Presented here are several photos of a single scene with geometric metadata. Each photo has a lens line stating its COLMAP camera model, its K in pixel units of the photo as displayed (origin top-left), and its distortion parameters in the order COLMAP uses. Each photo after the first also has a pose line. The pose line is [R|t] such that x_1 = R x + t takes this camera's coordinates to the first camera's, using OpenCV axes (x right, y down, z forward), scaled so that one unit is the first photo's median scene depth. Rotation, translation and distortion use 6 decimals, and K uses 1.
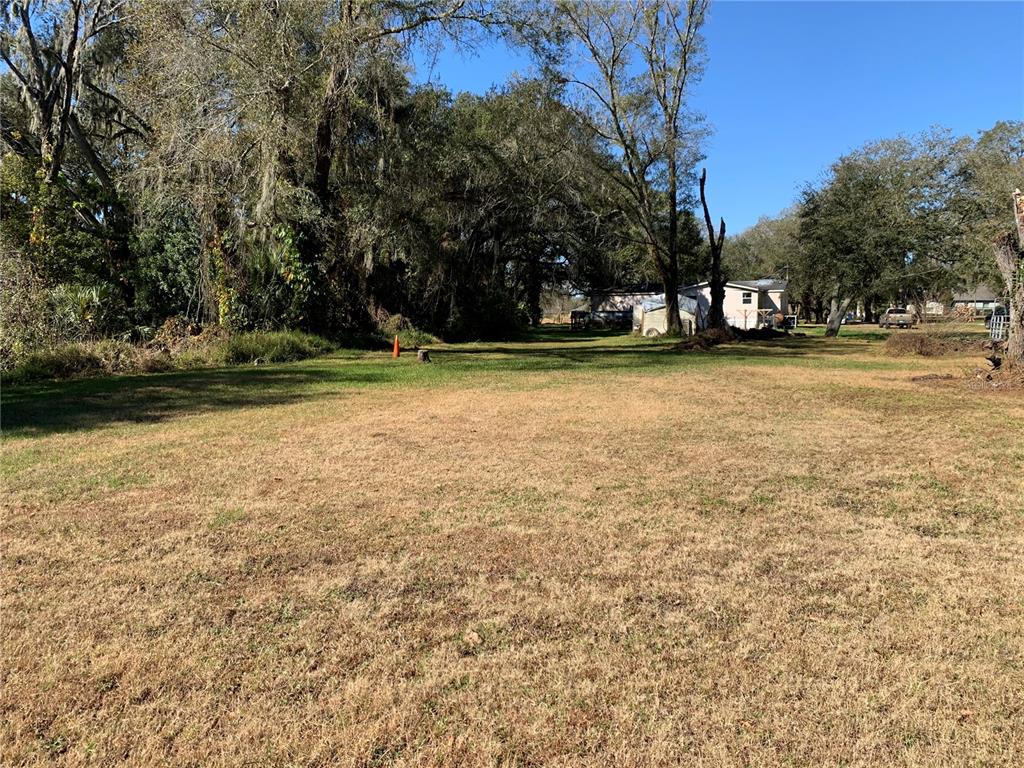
lens RADIAL K [[796.9, 0, 511.6], [0, 796.9, 386.4], [0, 0, 1]] dist [0.053416, -0.047817]
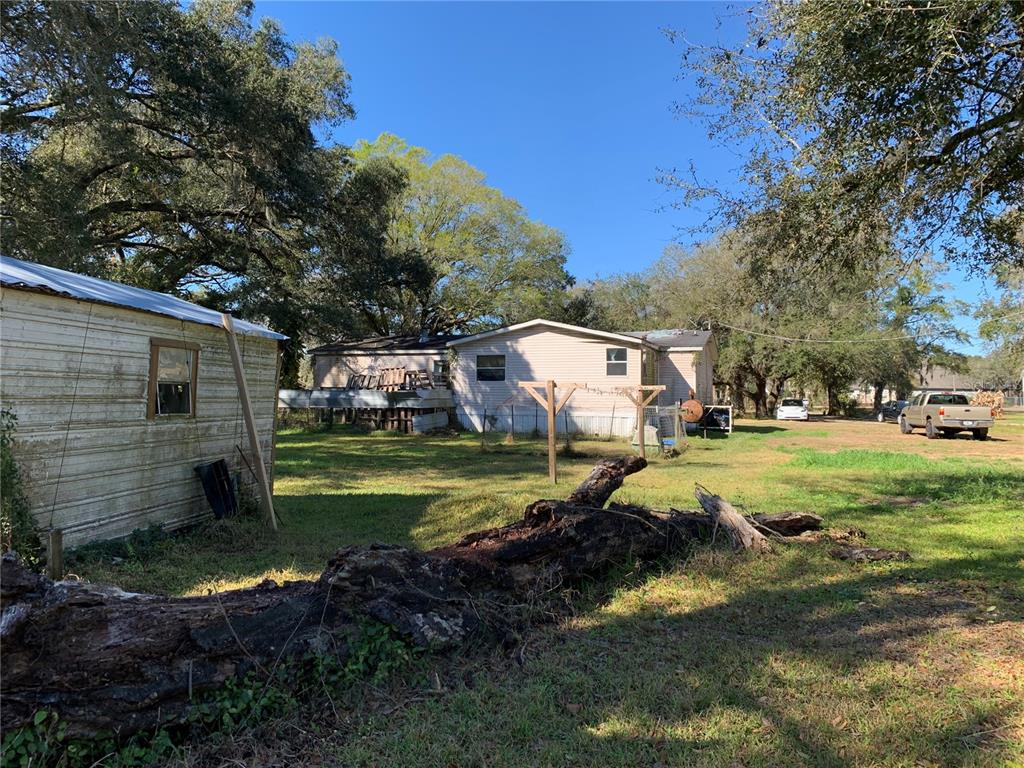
lens RADIAL K [[796.9, 0, 511.4], [0, 796.9, 383.3], [0, 0, 1]] dist [0.053416, -0.047817]
pose [[0.996302, 0.012518, 0.085000, 0.204291], [-0.003115, 0.993940, -0.109876, -0.053584], [-0.085861, 0.109205, 0.990304, 0.594902]]
